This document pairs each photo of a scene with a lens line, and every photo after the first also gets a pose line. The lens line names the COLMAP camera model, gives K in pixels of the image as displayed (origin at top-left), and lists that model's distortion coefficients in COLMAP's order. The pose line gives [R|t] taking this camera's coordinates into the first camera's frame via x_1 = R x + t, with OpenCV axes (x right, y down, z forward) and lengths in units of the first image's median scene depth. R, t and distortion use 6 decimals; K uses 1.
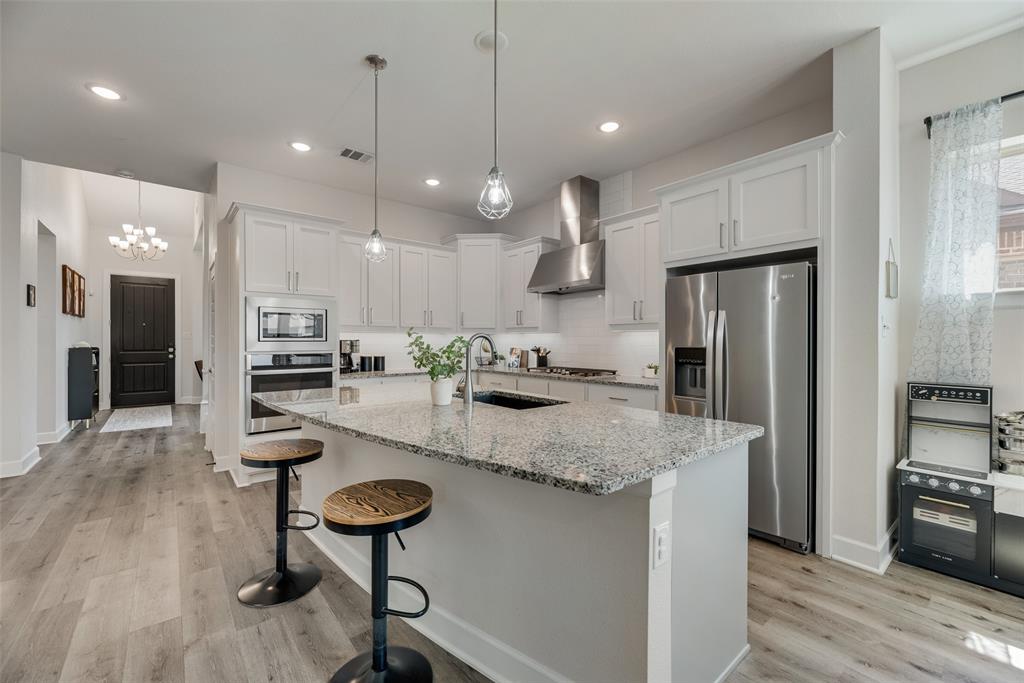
lens RADIAL K [[416.5, 0, 512.8], [0, 416.5, 341.2], [0, 0, 1]] dist [-0.001885, 0.000446]
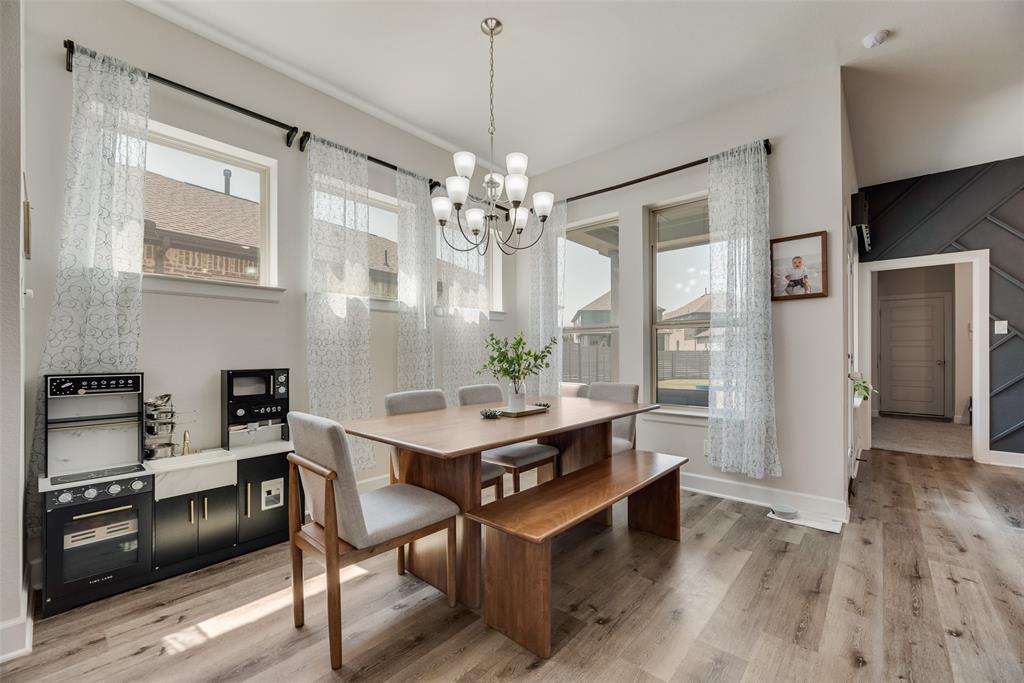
lens RADIAL K [[416.5, 0, 515.4], [0, 416.5, 352.8], [0, 0, 1]] dist [-0.001885, 0.000446]
pose [[-0.160394, -0.000540, 0.987053, 0.071664], [0.004697, 0.999988, 0.001310, 0.061624], [-0.987042, 0.004846, -0.160390, 0.280741]]
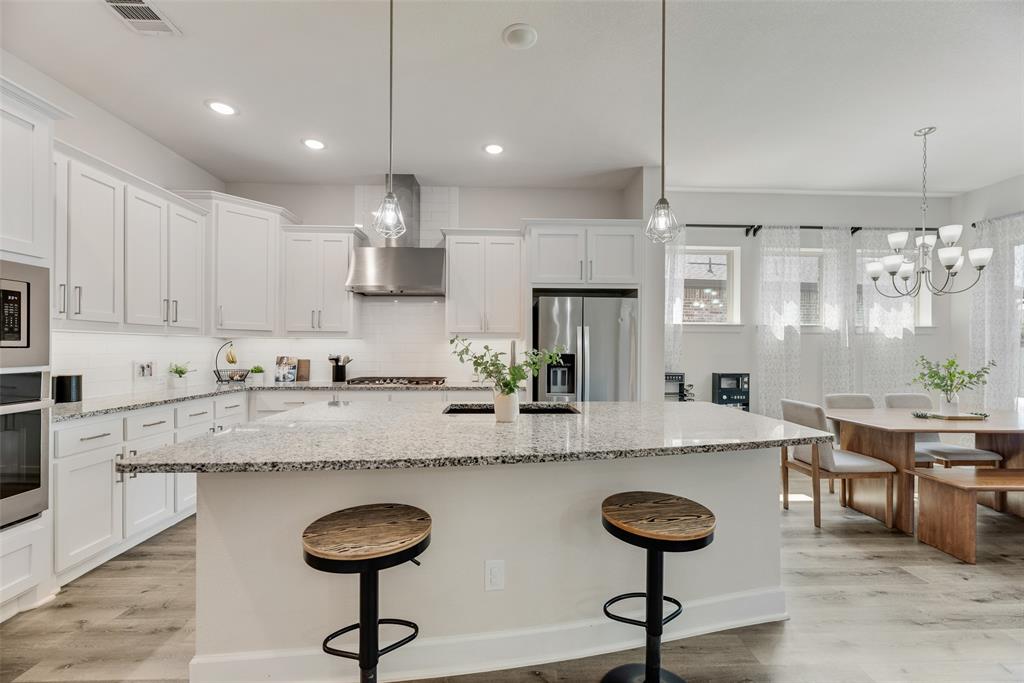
lens RADIAL K [[416.5, 0, 512.3], [0, 416.5, 348.1], [0, 0, 1]] dist [-0.001885, 0.000446]
pose [[0.607732, 0.002532, 0.794138, -0.783700], [-0.003531, 0.999994, -0.000487, -0.001964], [-0.794134, -0.002508, 0.607738, 0.408973]]
